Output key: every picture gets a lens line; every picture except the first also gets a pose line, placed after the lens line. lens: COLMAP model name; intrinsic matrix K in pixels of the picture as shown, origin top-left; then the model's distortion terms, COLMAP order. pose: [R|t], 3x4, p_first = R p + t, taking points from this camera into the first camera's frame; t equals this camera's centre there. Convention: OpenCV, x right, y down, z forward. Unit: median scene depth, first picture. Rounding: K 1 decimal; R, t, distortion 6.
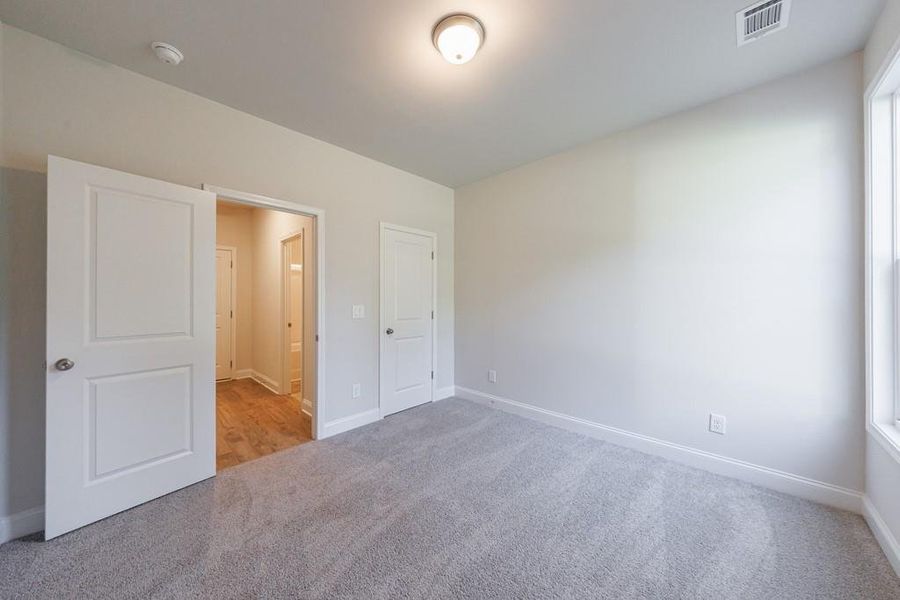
lens RADIAL K [[354.7, 0, 465.2], [0, 354.7, 292.3], [0, 0, 1]] dist [0.007888, -0.007695]
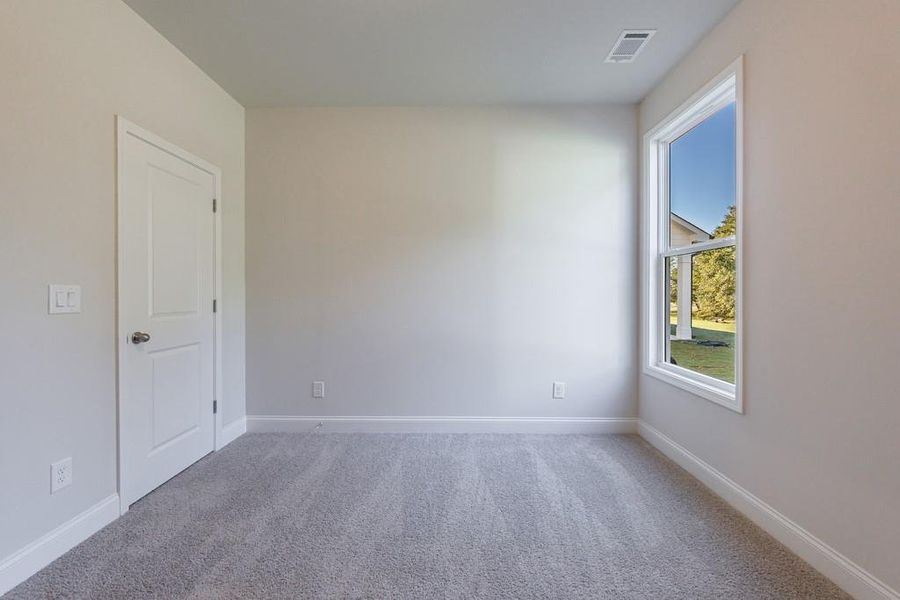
lens RADIAL K [[372.0, 0, 448.6], [0, 372.0, 296.7], [0, 0, 1]] dist [0.008996, -0.007297]
pose [[0.697911, -0.004004, 0.716173, -0.300289], [-0.008063, 0.999877, 0.013448, 0.041715], [-0.716139, -0.015160, 0.697793, 0.318766]]
